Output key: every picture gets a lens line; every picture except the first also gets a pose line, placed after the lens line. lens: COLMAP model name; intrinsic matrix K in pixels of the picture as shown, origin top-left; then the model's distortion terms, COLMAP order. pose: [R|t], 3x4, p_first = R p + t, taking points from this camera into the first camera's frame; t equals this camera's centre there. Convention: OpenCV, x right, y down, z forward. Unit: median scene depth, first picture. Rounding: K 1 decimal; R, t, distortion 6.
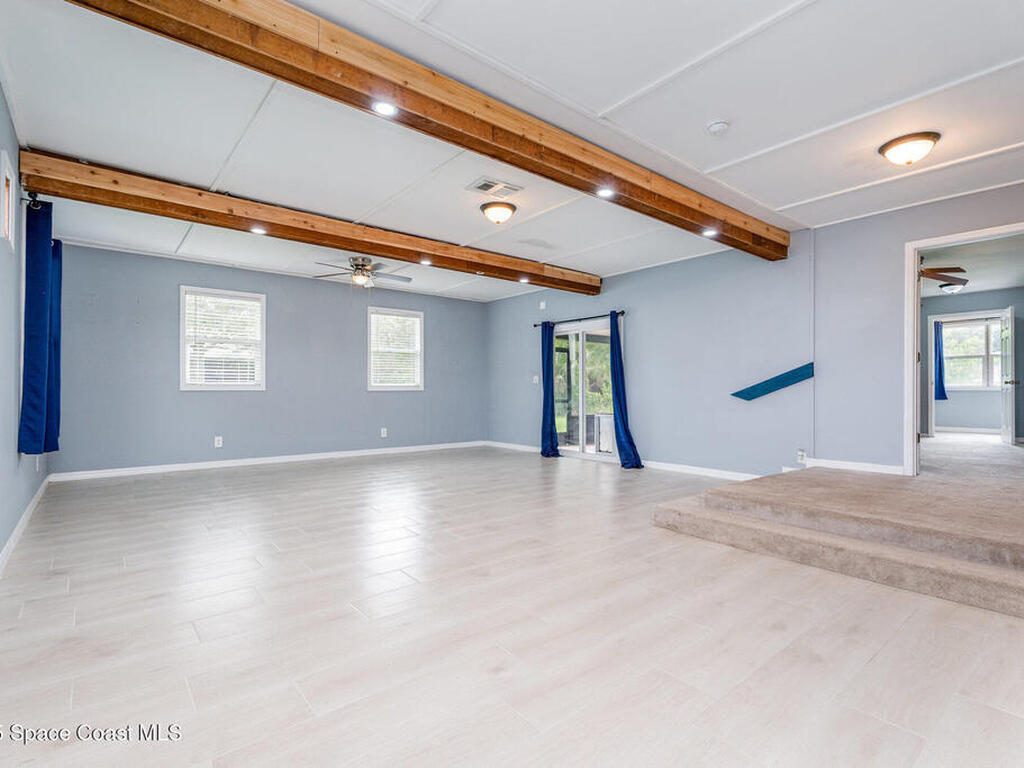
lens RADIAL K [[503.1, 0, 519.0], [0, 503.1, 387.0], [0, 0, 1]] dist [-0.001760, 0.000492]
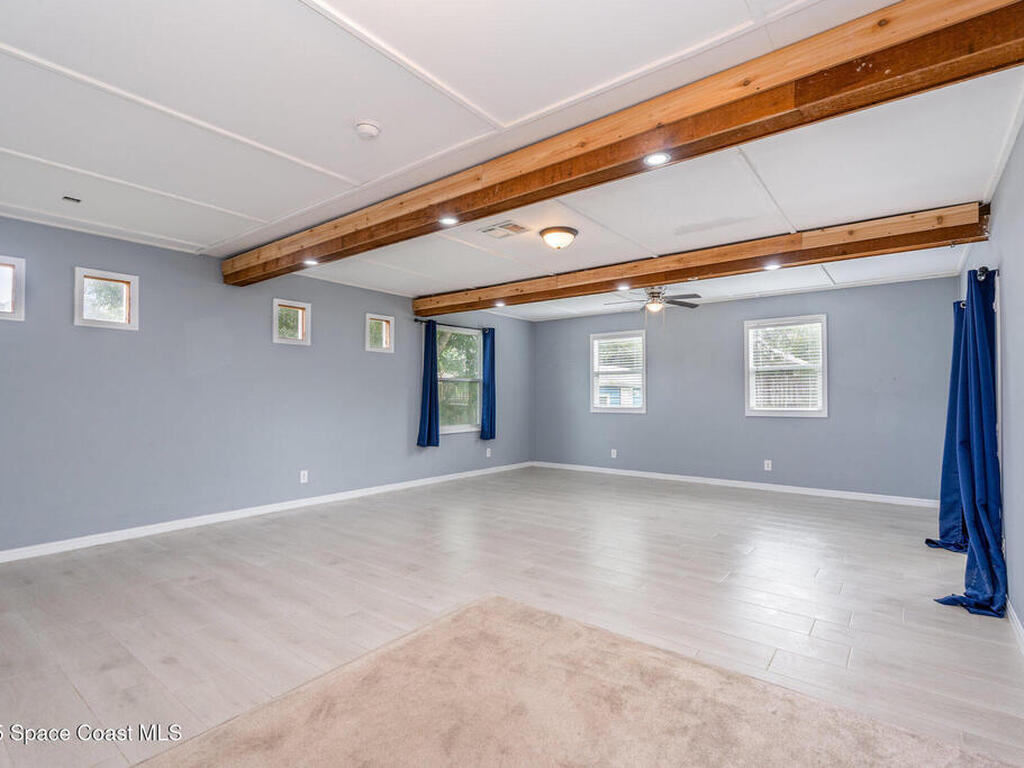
lens RADIAL K [[503.1, 0, 519.0], [0, 503.1, 387.0], [0, 0, 1]] dist [-0.001760, 0.000492]
pose [[0.220425, -0.020177, -0.975195, 1.005022], [0.006070, 0.999795, -0.019313, -0.059147], [0.975385, -0.001662, 0.220502, 0.849354]]
